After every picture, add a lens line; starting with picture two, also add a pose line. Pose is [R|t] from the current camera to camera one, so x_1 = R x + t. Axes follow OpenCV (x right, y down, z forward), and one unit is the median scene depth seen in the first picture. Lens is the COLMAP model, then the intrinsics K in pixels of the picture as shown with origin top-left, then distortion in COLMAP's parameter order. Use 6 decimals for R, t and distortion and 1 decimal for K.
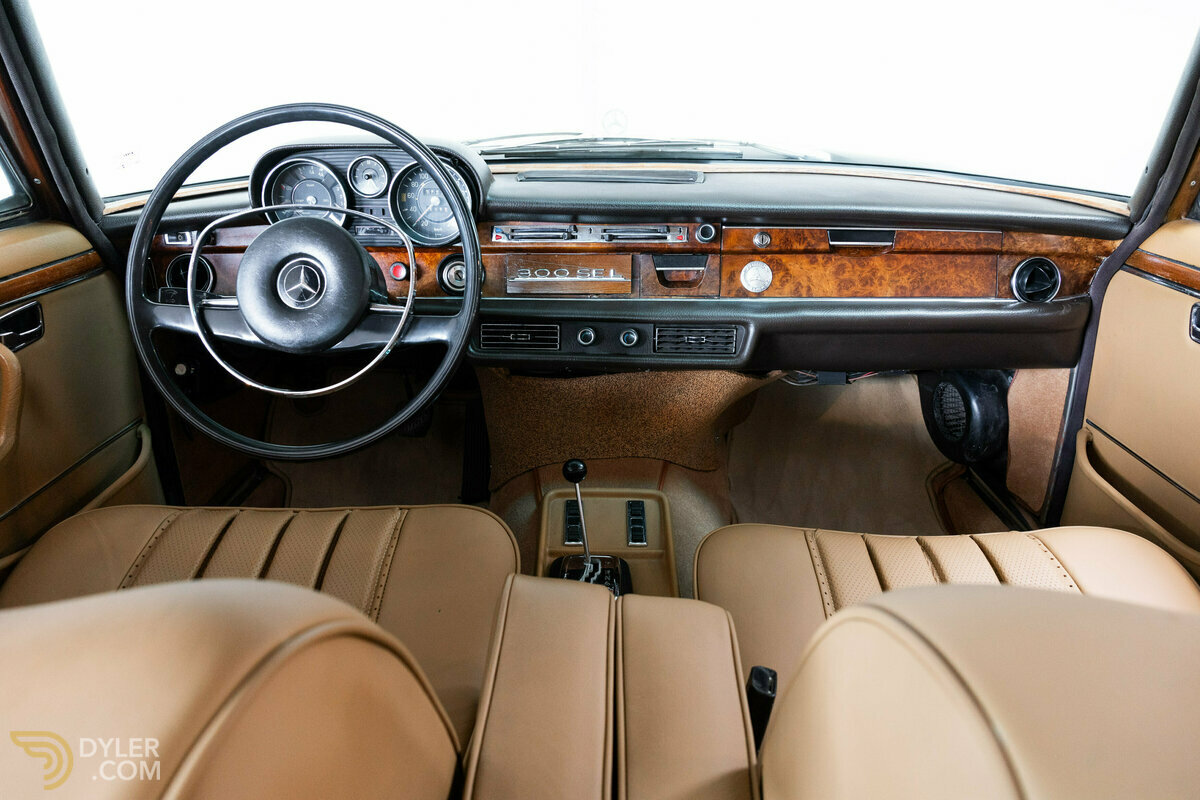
lens RADIAL K [[817.1, 0, 598.2], [0, 817.1, 397.0], [0, 0, 1]] dist [-0.001217, -0.001568]
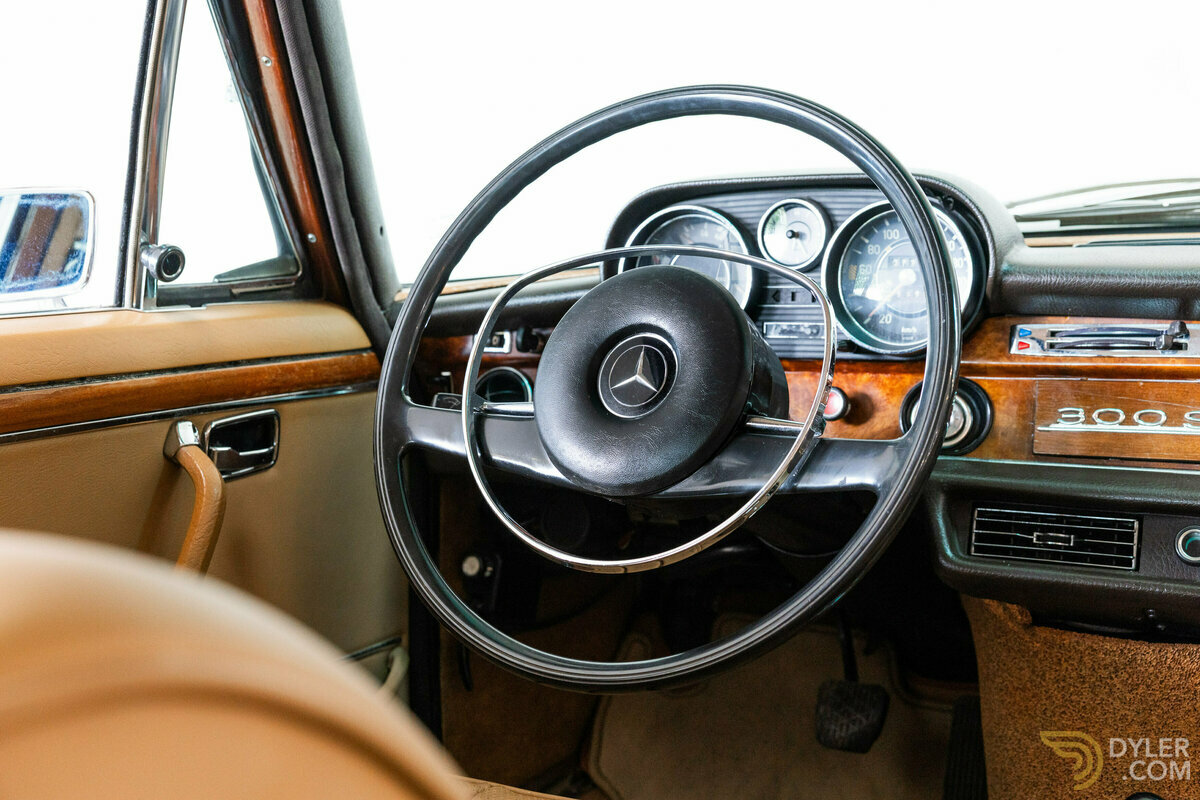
lens RADIAL K [[1435.2, 0, 596.1], [0, 1435.2, 400.4], [0, 0, 1]] dist [0.009487, 0.000000]
pose [[0.892615, 0.030072, -0.449816, 0.049068], [-0.148019, 0.962008, -0.229415, 0.090957], [0.425828, 0.271361, 0.863154, 0.111267]]
